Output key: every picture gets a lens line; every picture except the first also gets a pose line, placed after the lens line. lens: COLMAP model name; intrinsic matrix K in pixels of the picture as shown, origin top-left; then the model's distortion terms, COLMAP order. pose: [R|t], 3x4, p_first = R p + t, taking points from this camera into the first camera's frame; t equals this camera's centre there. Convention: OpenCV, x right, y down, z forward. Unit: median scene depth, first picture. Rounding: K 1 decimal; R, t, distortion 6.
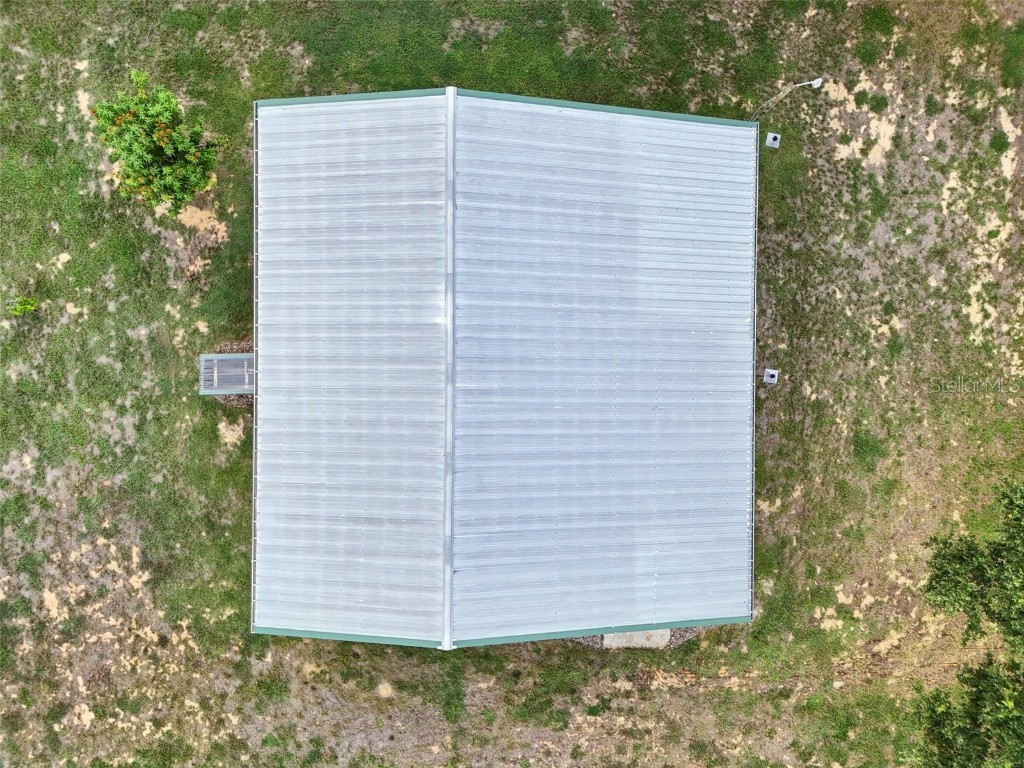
lens RADIAL K [[768.3, 0, 512.0], [0, 768.3, 384.0], [0, 0, 1]] dist [0.065514, -0.060943]
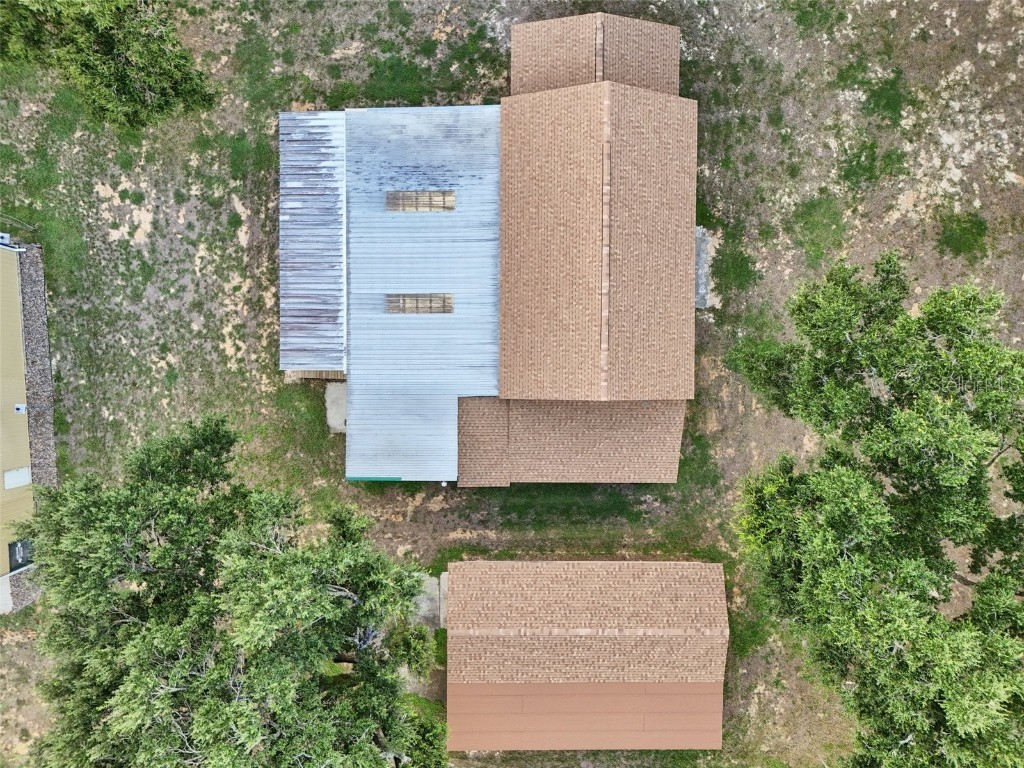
lens RADIAL K [[768.3, 0, 512.0], [0, 768.3, 384.0], [0, 0, 1]] dist [0.065514, -0.060943]
pose [[0.997553, -0.069908, 0.000195, 1.085864], [0.069907, 0.997550, 0.002829, 0.002660], [-0.000392, -0.002809, 0.999996, -0.344991]]
